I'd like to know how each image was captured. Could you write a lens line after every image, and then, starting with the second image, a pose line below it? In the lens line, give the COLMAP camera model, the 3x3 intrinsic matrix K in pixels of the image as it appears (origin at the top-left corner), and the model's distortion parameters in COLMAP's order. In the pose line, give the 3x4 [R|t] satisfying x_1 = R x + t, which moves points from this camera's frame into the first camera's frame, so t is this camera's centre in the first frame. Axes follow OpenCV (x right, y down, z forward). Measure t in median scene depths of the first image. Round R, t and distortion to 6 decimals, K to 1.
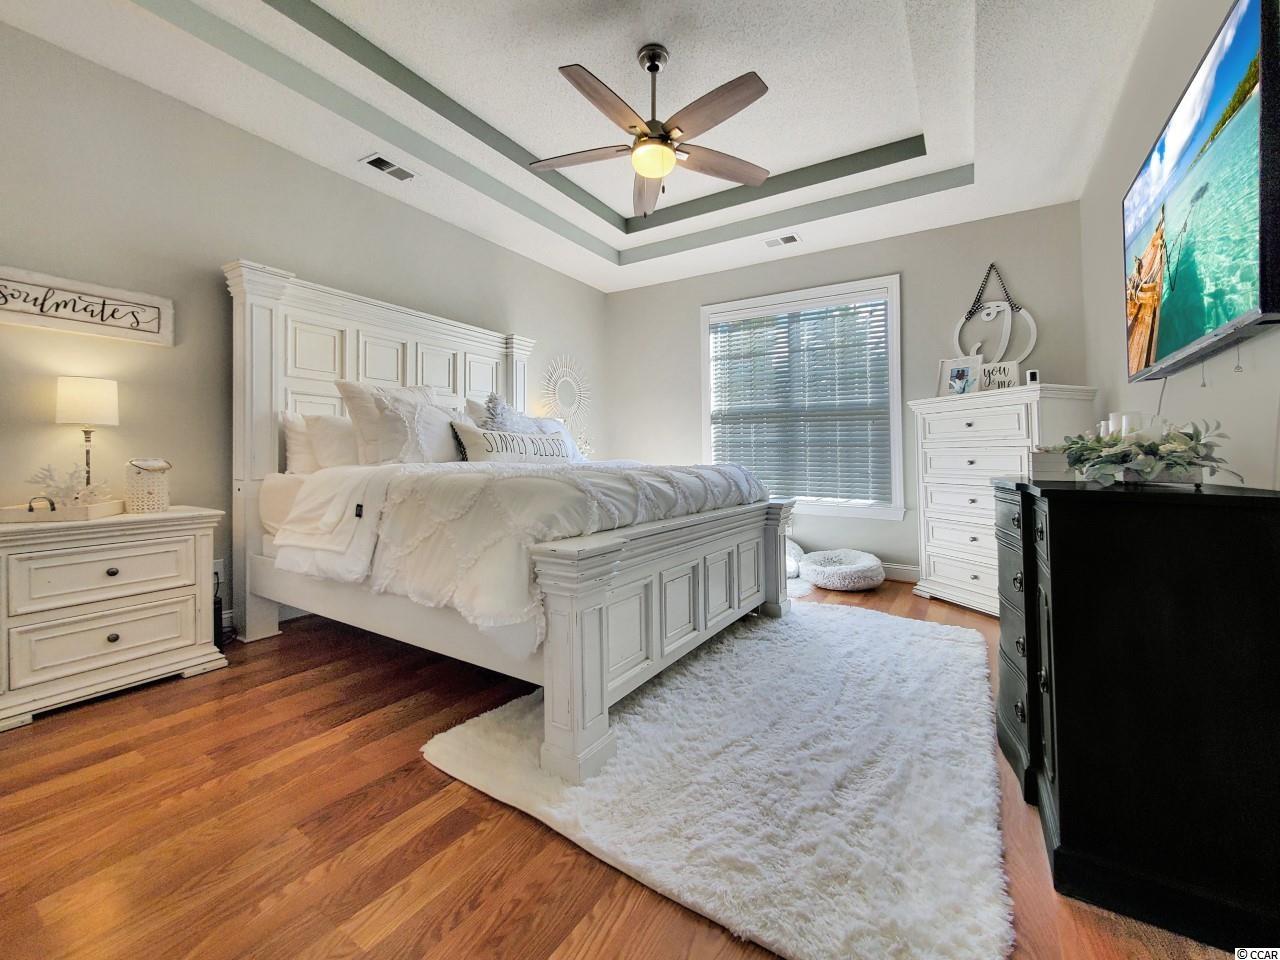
lens RADIAL K [[517.2, 0, 653.4], [0, 517.2, 450.5], [0, 0, 1]] dist [0.006416, -0.002841]
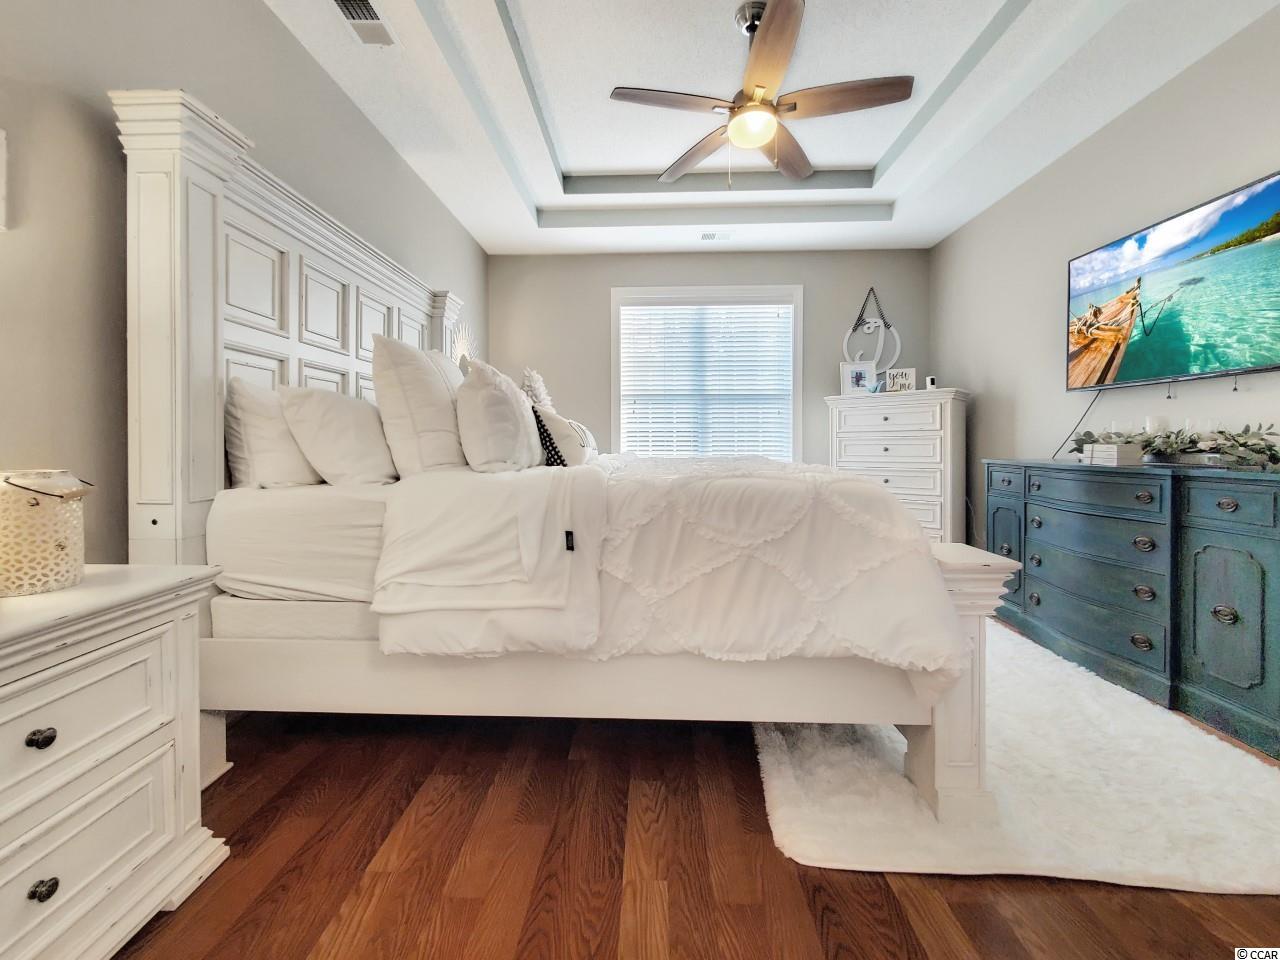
lens RADIAL K [[517.2, 0, 622.7], [0, 517.2, 439.9], [0, 0, 1]] dist [0.006416, -0.002841]
pose [[0.873054, -0.004814, 0.487599, -0.755064], [0.000867, 0.999965, 0.008320, -0.015958], [-0.487622, -0.006841, 0.873028, 0.354300]]
